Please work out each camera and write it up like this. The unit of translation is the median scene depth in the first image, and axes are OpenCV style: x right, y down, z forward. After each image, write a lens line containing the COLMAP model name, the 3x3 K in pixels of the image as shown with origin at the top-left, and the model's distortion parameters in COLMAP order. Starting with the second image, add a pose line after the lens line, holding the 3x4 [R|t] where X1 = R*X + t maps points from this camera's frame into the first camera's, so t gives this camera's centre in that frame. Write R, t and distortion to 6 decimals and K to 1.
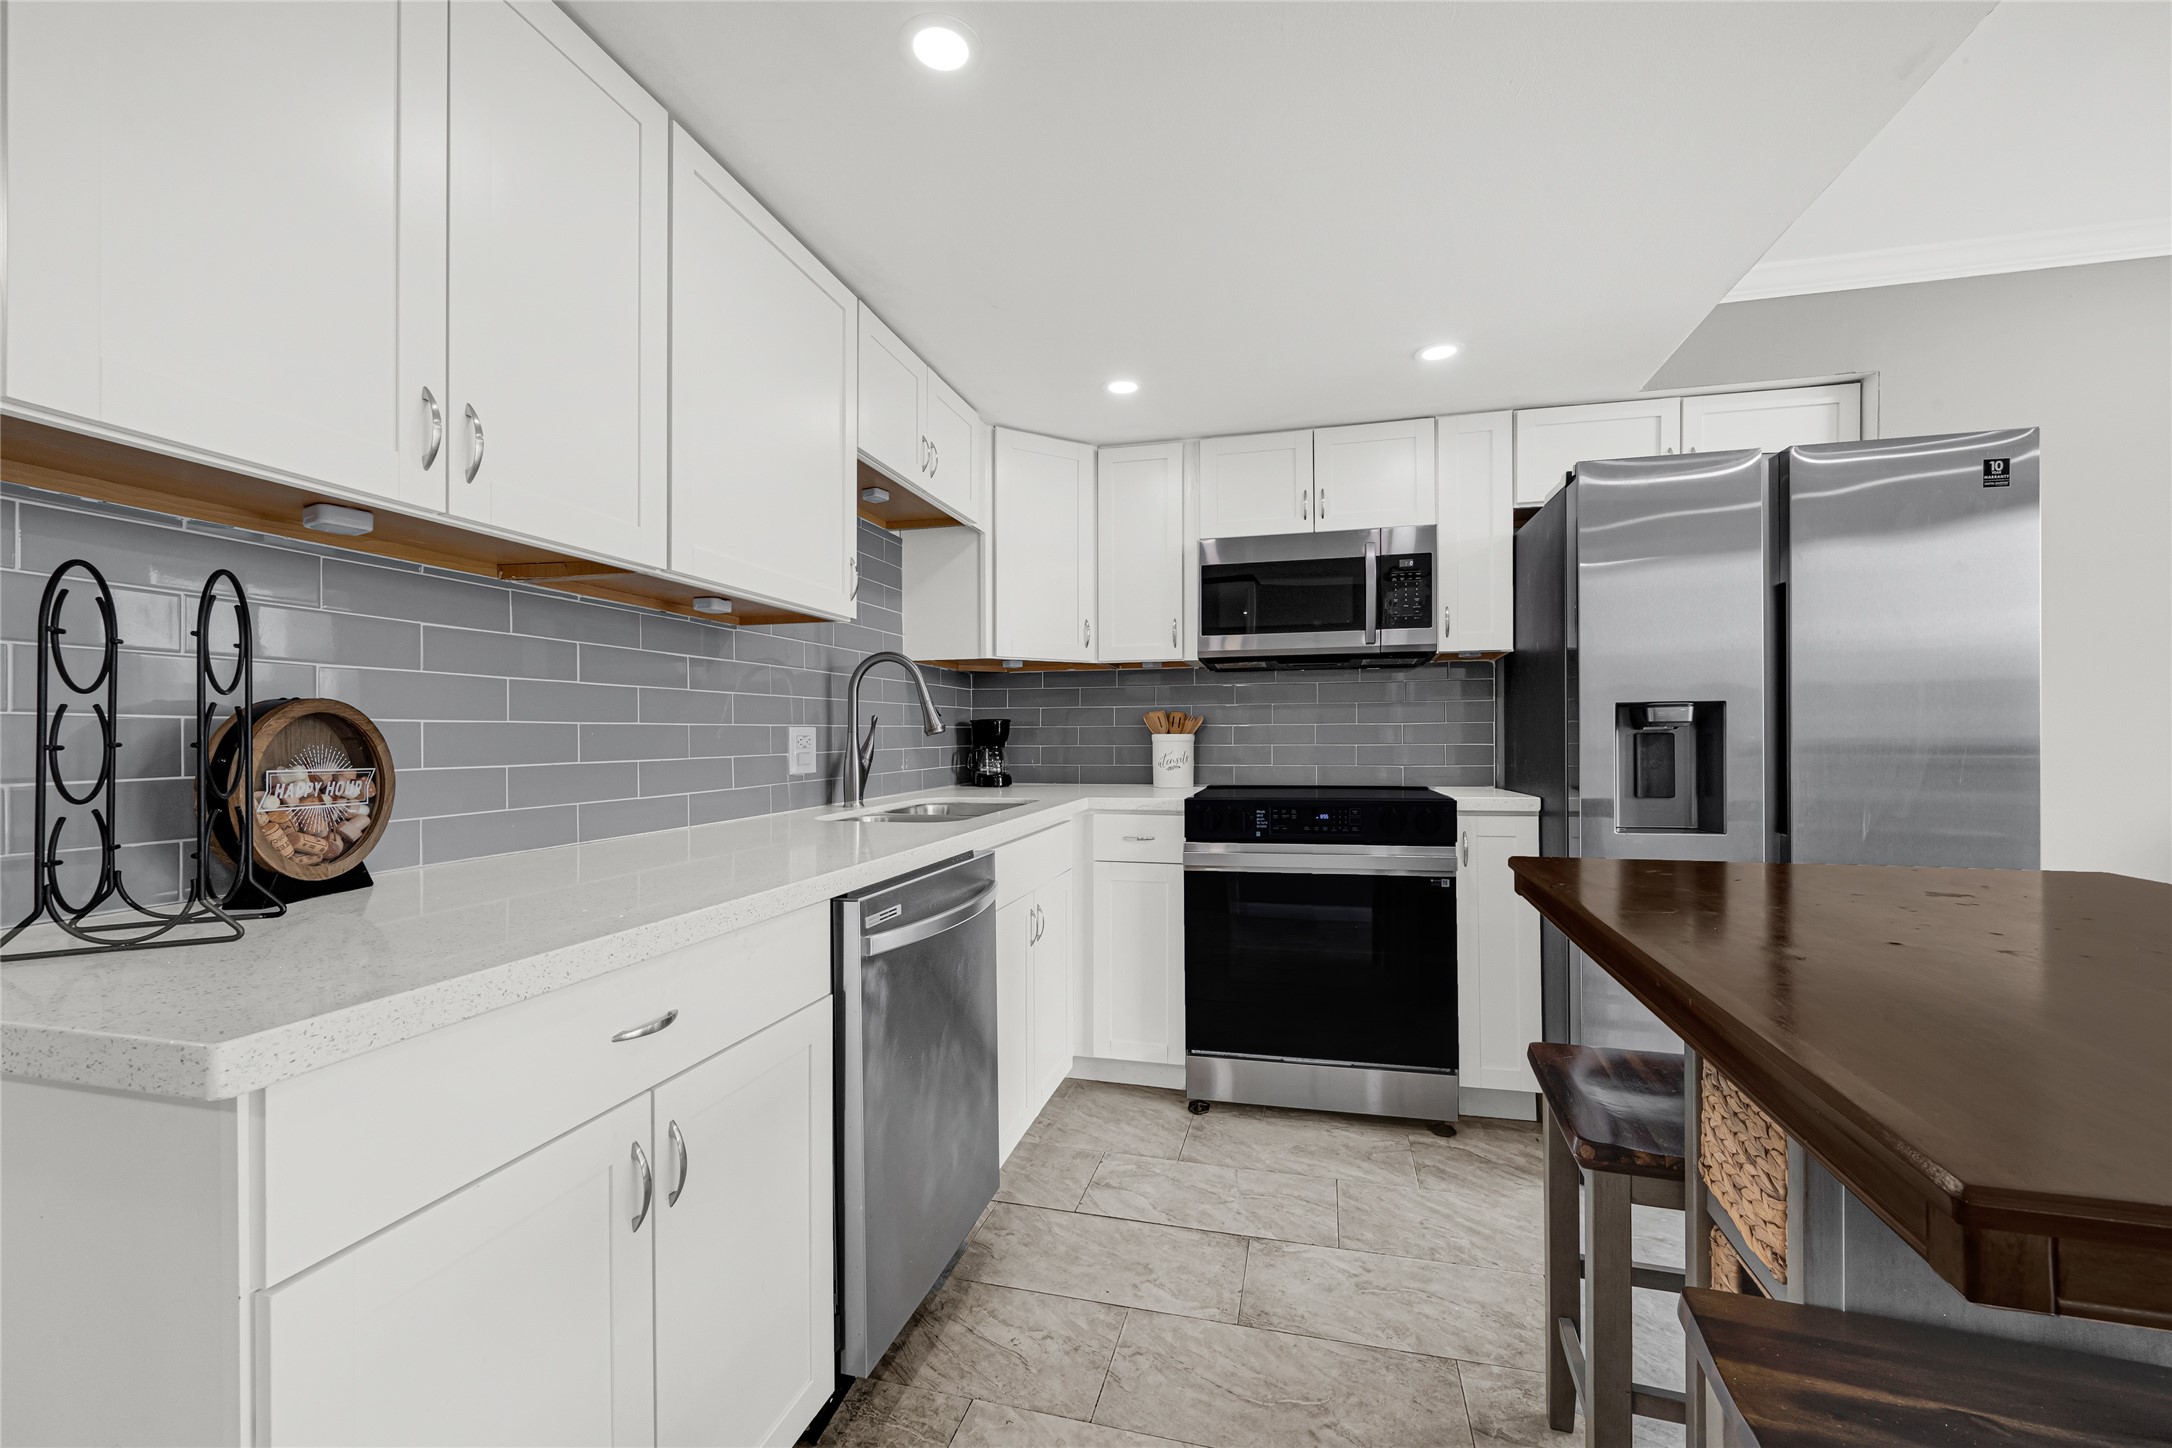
lens RADIAL K [[880.5, 0, 1085.3], [0, 880.5, 737.3], [0, 0, 1]] dist [0.000491, 0.000006]
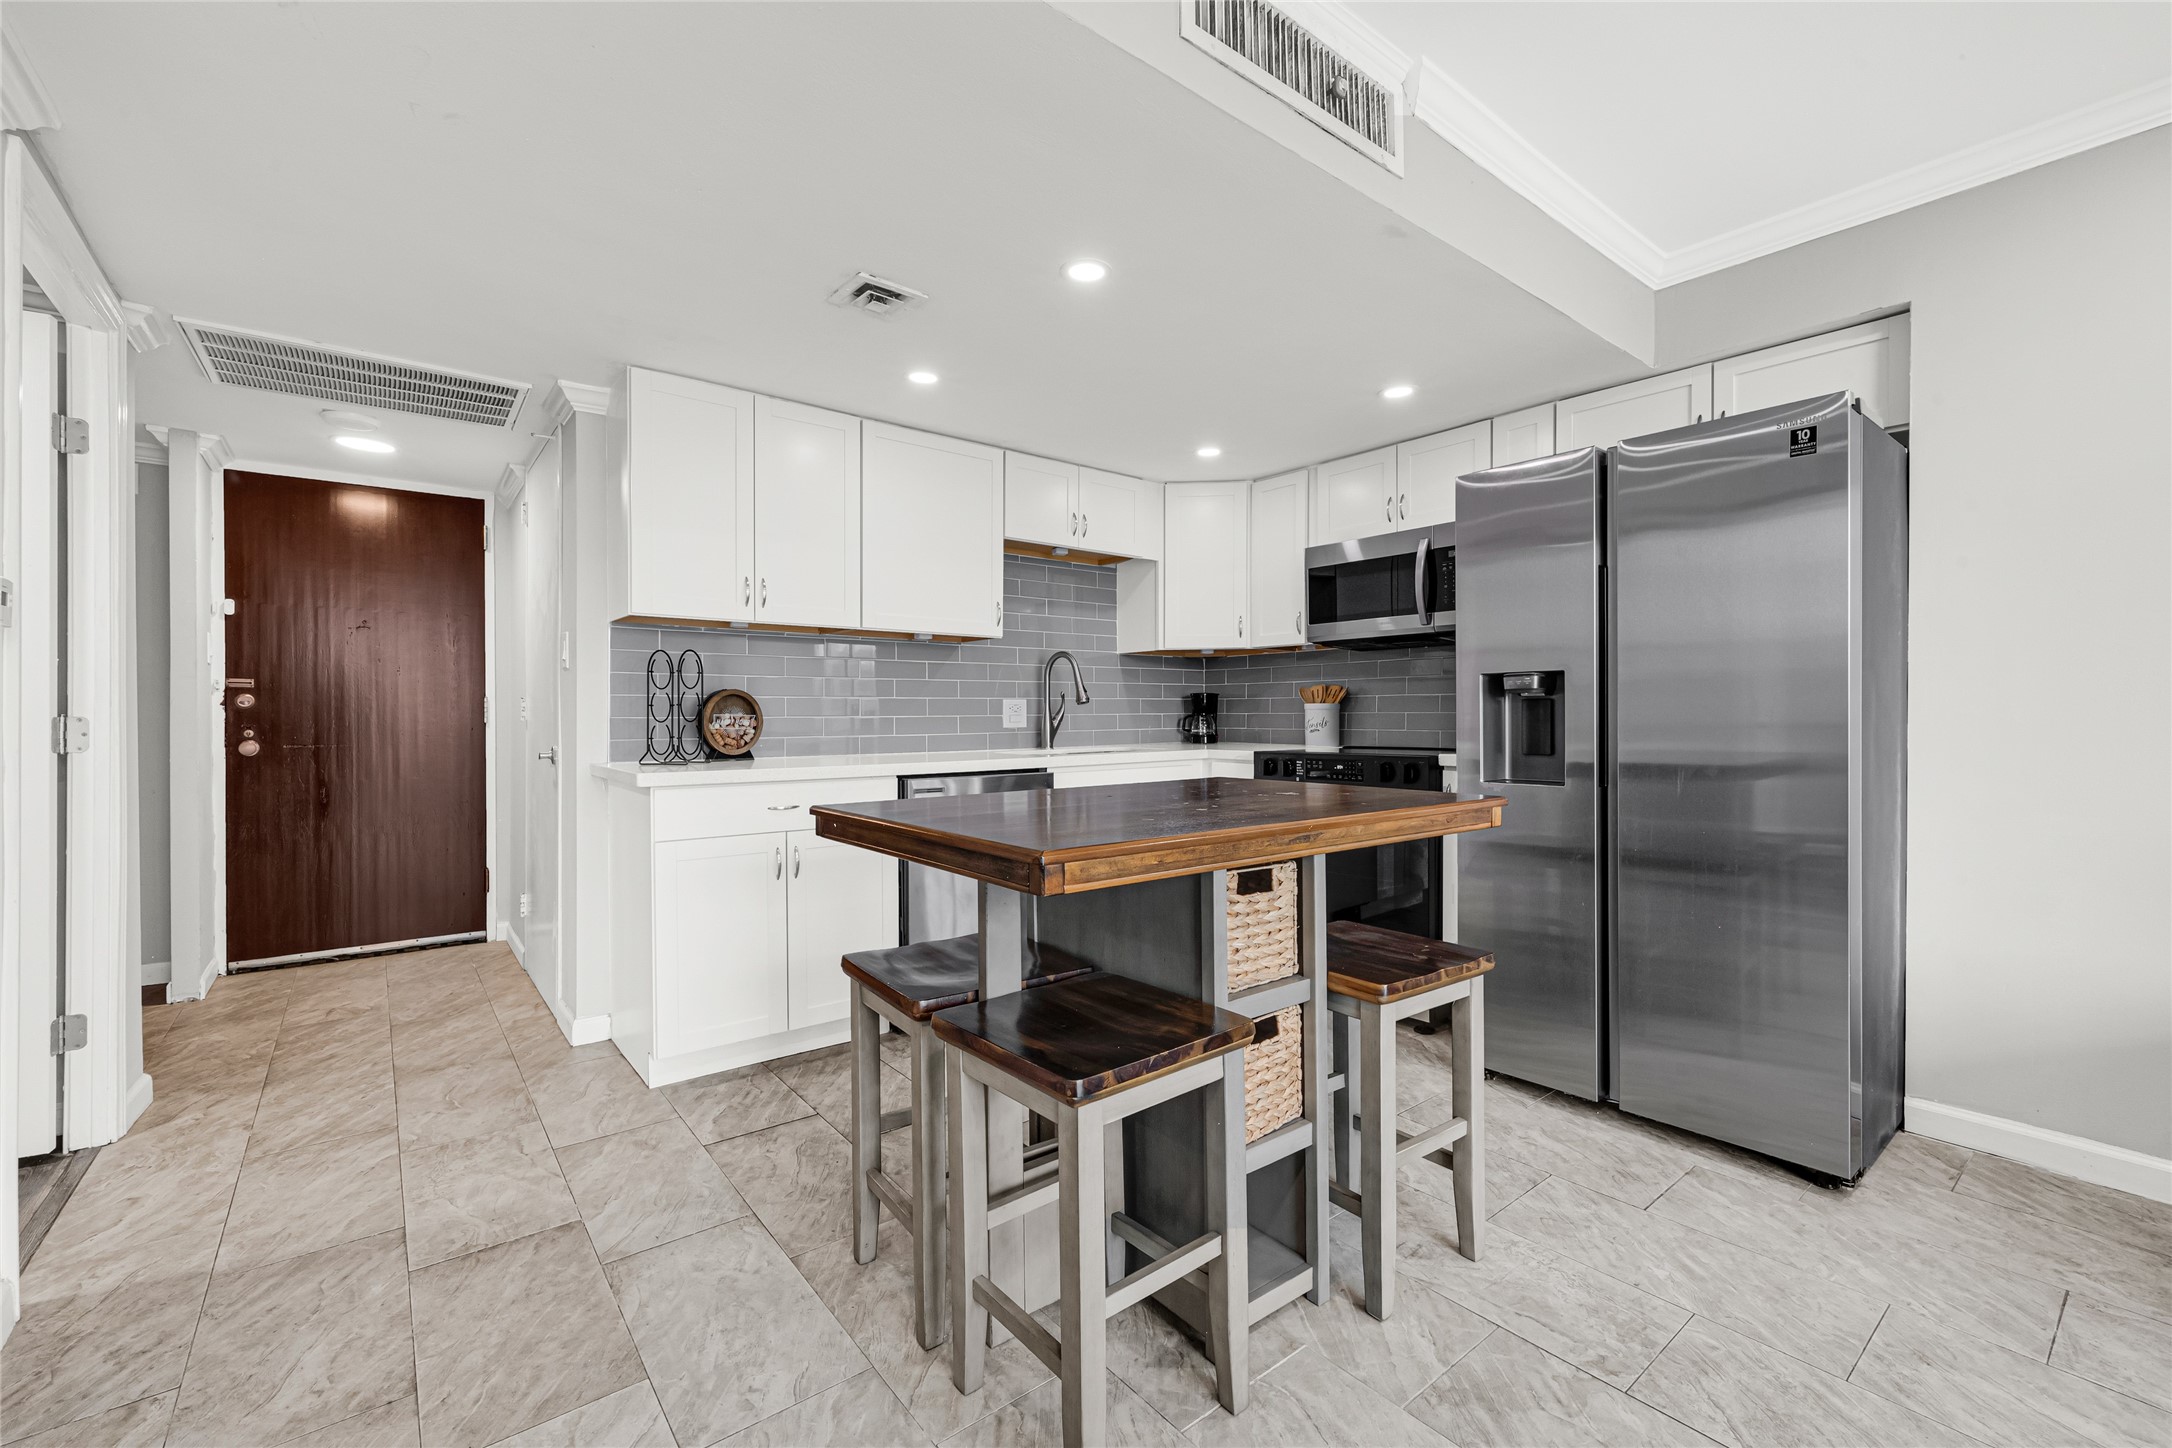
lens RADIAL K [[916.1, 0, 1085.4], [0, 916.1, 722.2], [0, 0, 1]] dist [-0.001570, -0.000178]
pose [[0.794731, 0.007695, -0.606913, 0.809836], [-0.002104, 0.999949, 0.009923, 0.013679], [0.606959, -0.006609, 0.794706, -0.281587]]
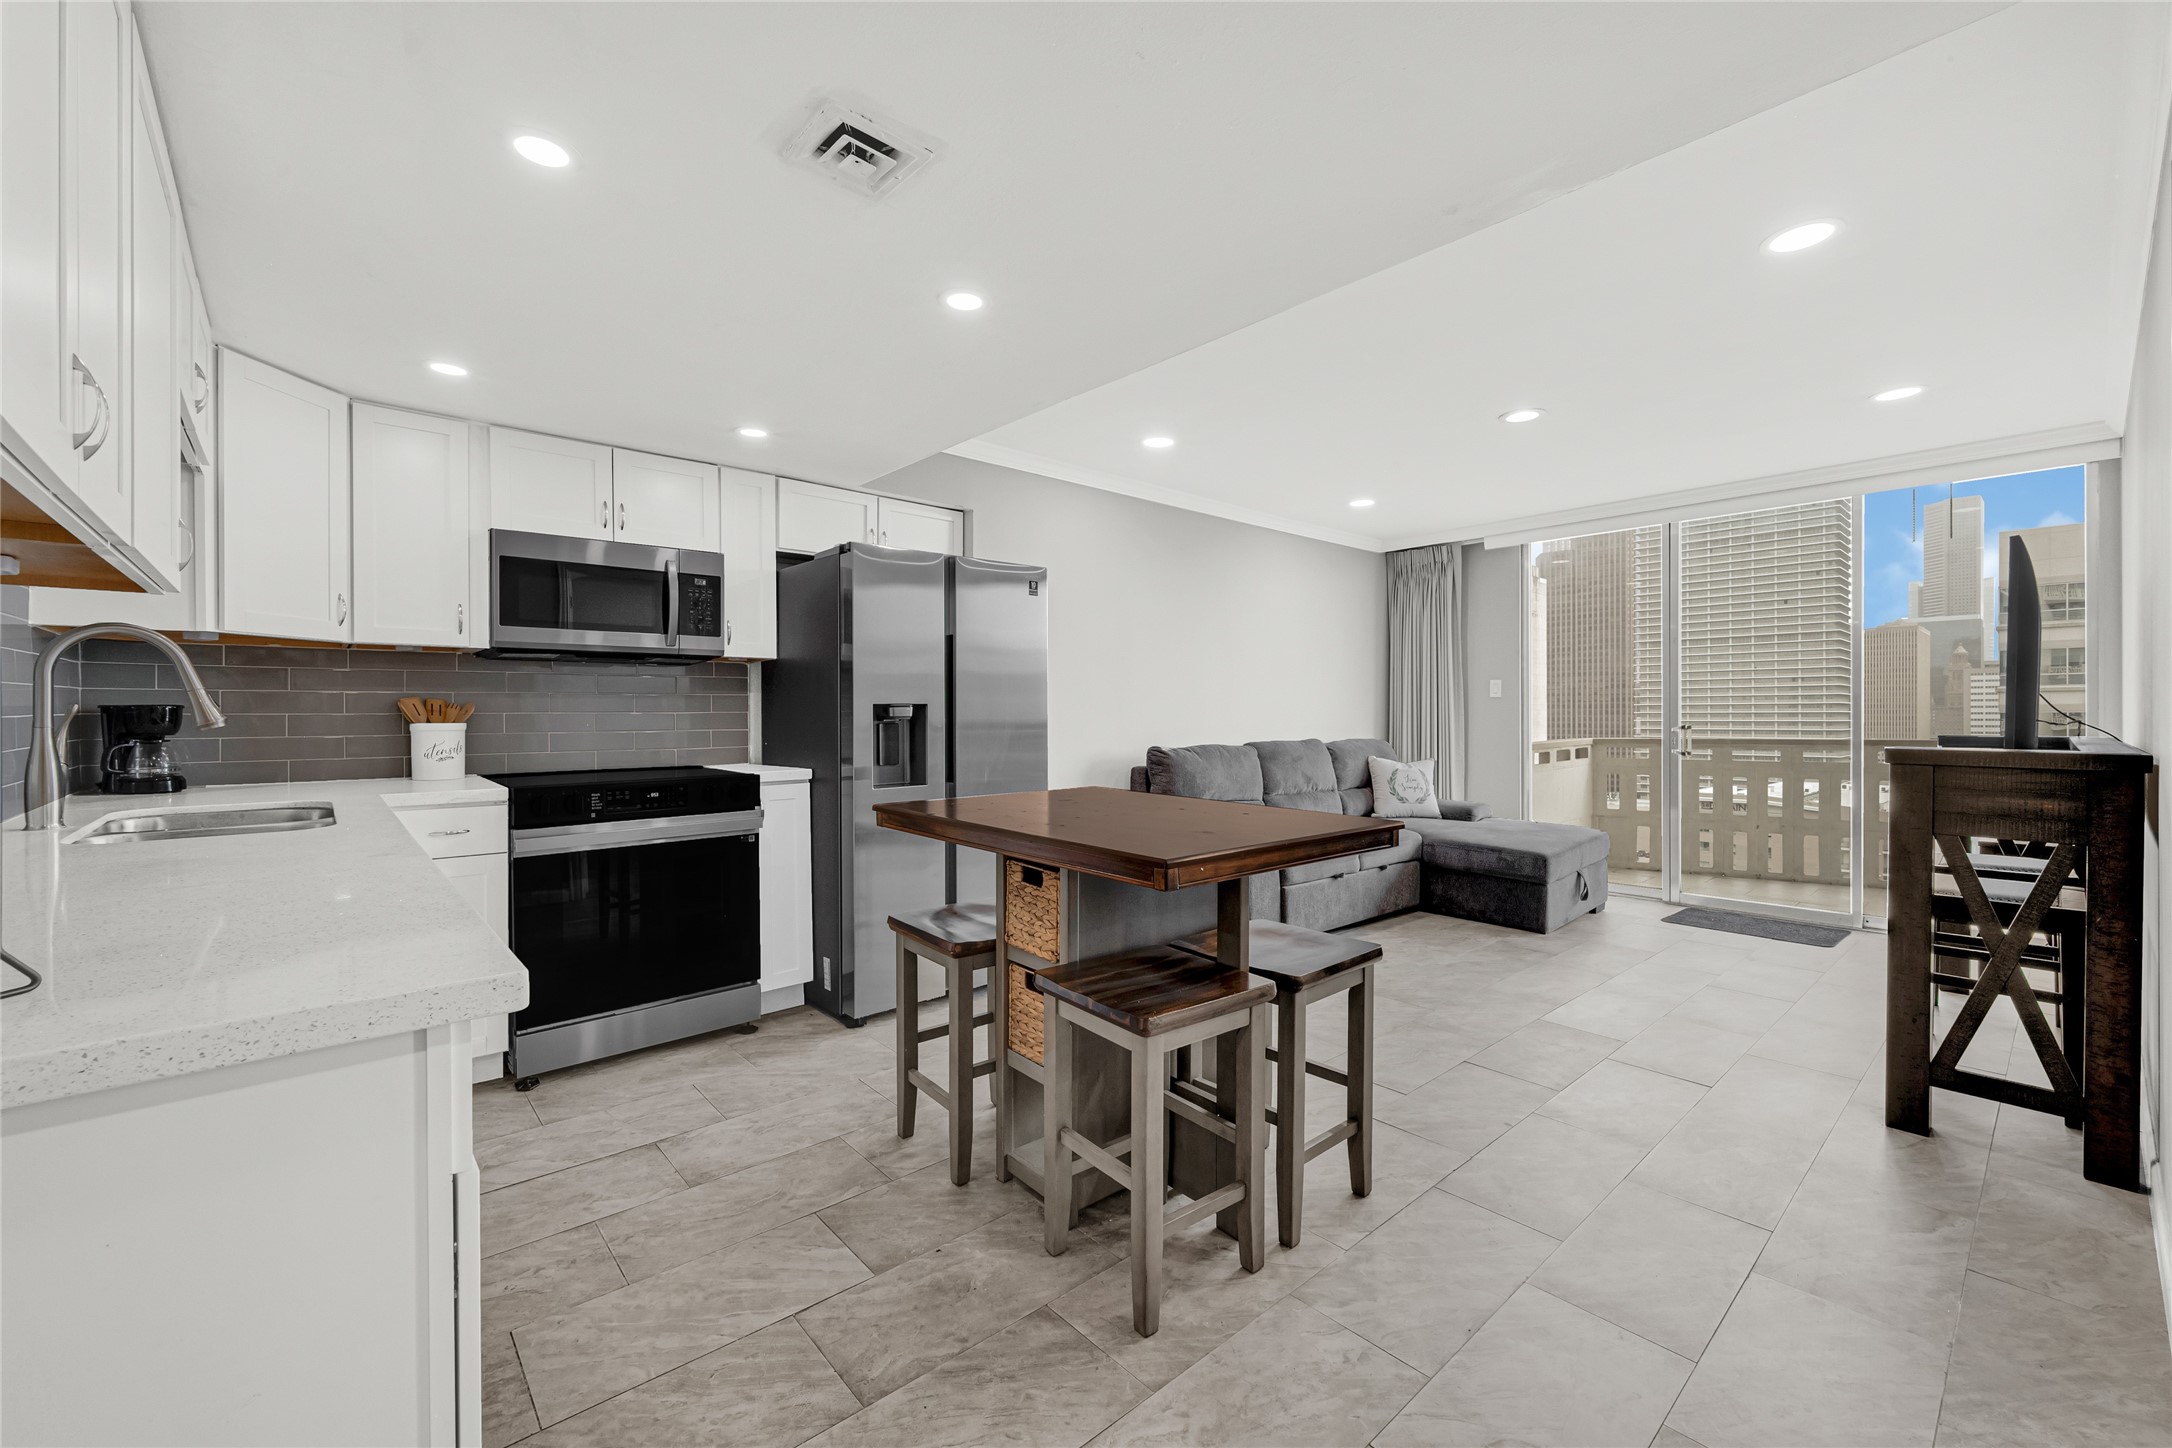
lens RADIAL K [[883.9, 0, 1089.3], [0, 883.9, 715.4], [0, 0, 1]] dist [0.001608, 0.000231]
pose [[0.555199, 0.000324, 0.831718, -0.401532], [-0.001758, 0.999998, 0.000784, -0.018359], [-0.831716, -0.001897, 0.555198, -0.140487]]
